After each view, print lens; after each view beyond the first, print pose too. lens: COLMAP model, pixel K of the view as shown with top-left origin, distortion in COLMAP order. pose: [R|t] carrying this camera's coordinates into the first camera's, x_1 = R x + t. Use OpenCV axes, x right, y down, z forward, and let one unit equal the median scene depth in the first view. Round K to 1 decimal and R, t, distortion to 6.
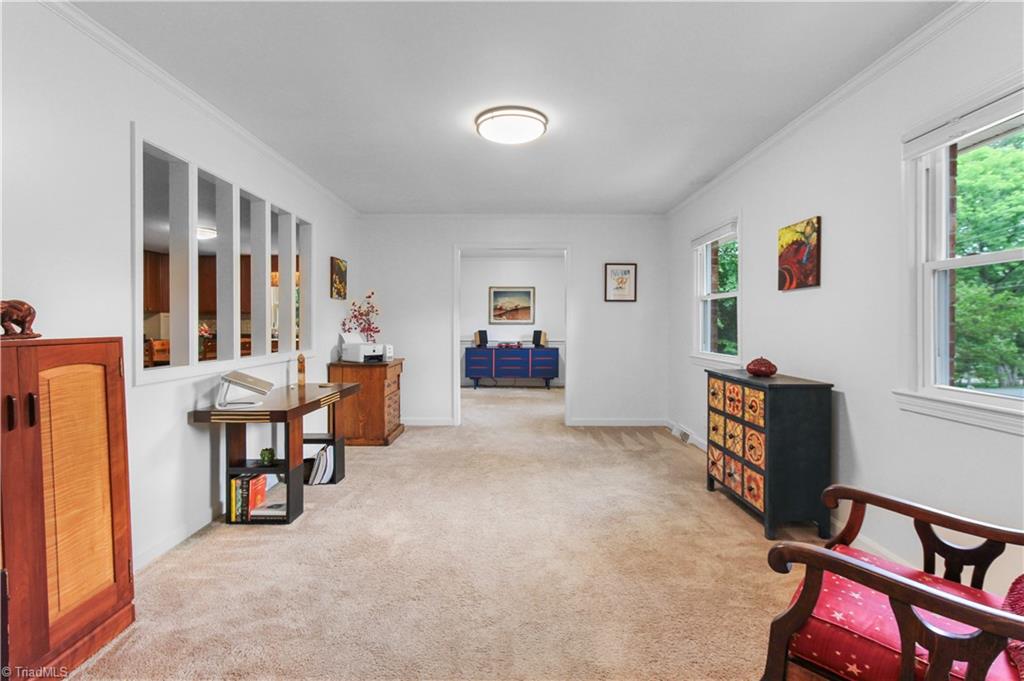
lens RADIAL K [[500.4, 0, 512.3], [0, 500.4, 333.9], [0, 0, 1]] dist [0.000654, -0.000285]
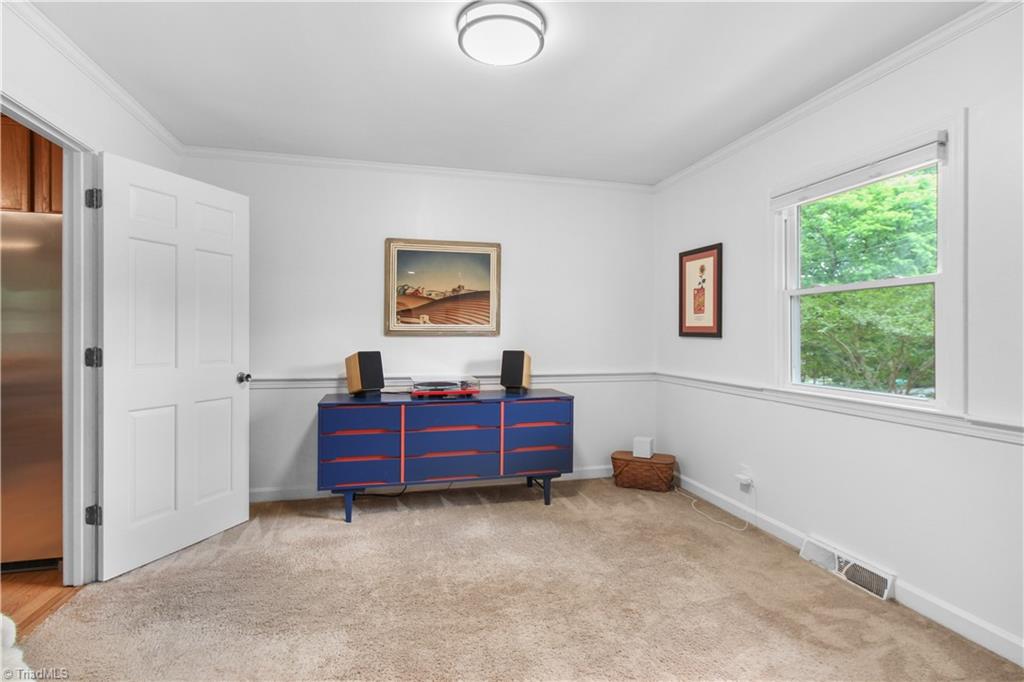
lens RADIAL K [[500.4, 0, 510.7], [0, 500.4, 337.8], [0, 0, 1]] dist [0.000654, -0.000285]
pose [[0.968274, -0.000334, 0.249891, -0.049435], [0.003028, 0.999941, -0.010394, -0.012689], [-0.249872, 0.010821, 0.968218, 0.604223]]
